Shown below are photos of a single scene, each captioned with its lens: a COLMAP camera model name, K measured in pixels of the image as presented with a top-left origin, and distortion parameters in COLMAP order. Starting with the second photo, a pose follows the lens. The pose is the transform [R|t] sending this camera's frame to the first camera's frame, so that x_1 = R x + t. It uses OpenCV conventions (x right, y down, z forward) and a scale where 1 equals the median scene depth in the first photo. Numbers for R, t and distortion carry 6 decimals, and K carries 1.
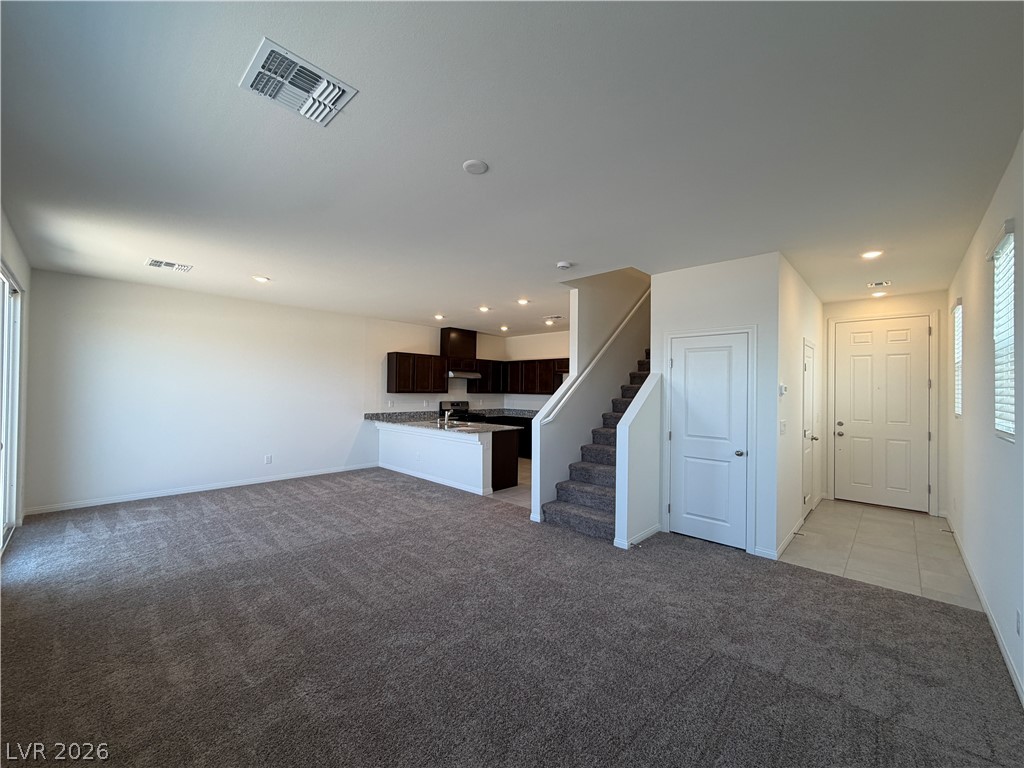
lens RADIAL K [[408.9, 0, 513.2], [0, 408.9, 383.9], [0, 0, 1]] dist [-0.001023, 0.000102]
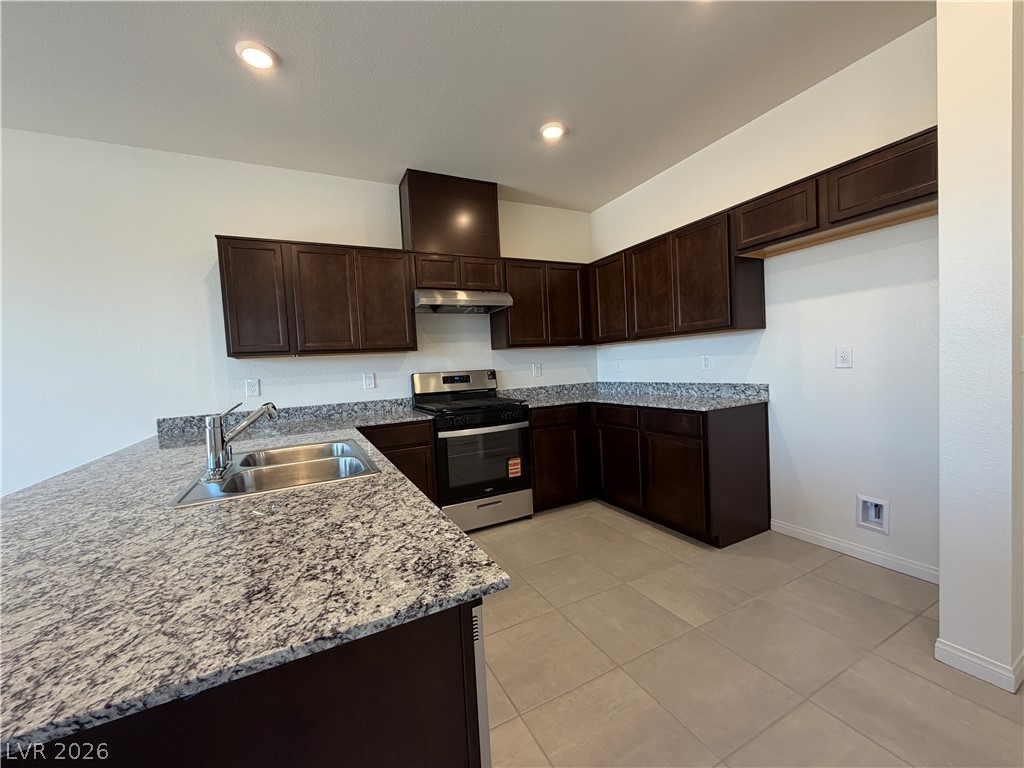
lens RADIAL K [[408.9, 0, 510.3], [0, 408.9, 383.1], [0, 0, 1]] dist [-0.001023, 0.000102]
pose [[0.938907, -0.050555, -0.340439, 0.046586], [0.072120, 0.996092, 0.050984, 0.041207], [0.336531, -0.072422, 0.938883, 0.704519]]
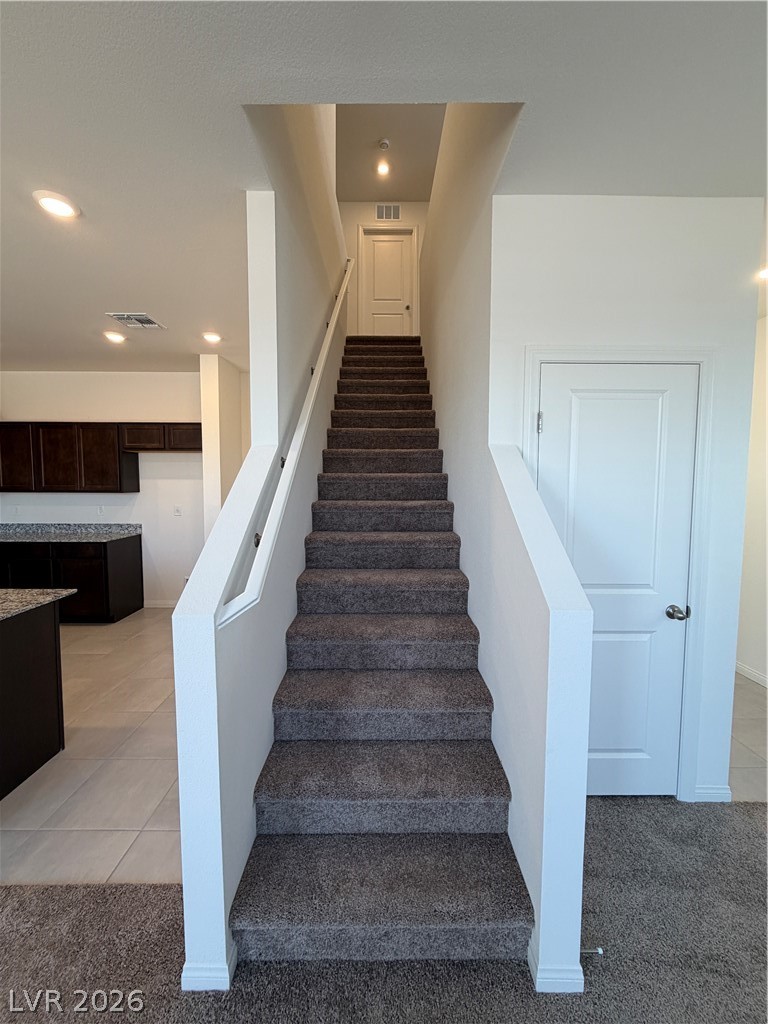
lens RADIAL K [[408.9, 0, 381.6], [0, 408.9, 508.3], [0, 0, 1]] dist [-0.001023, 0.000102]
pose [[0.730928, -0.056692, 0.680096, -0.014803], [-0.001599, 0.996399, 0.084777, 0.001646], [-0.682453, -0.063054, 0.728205, 0.428583]]
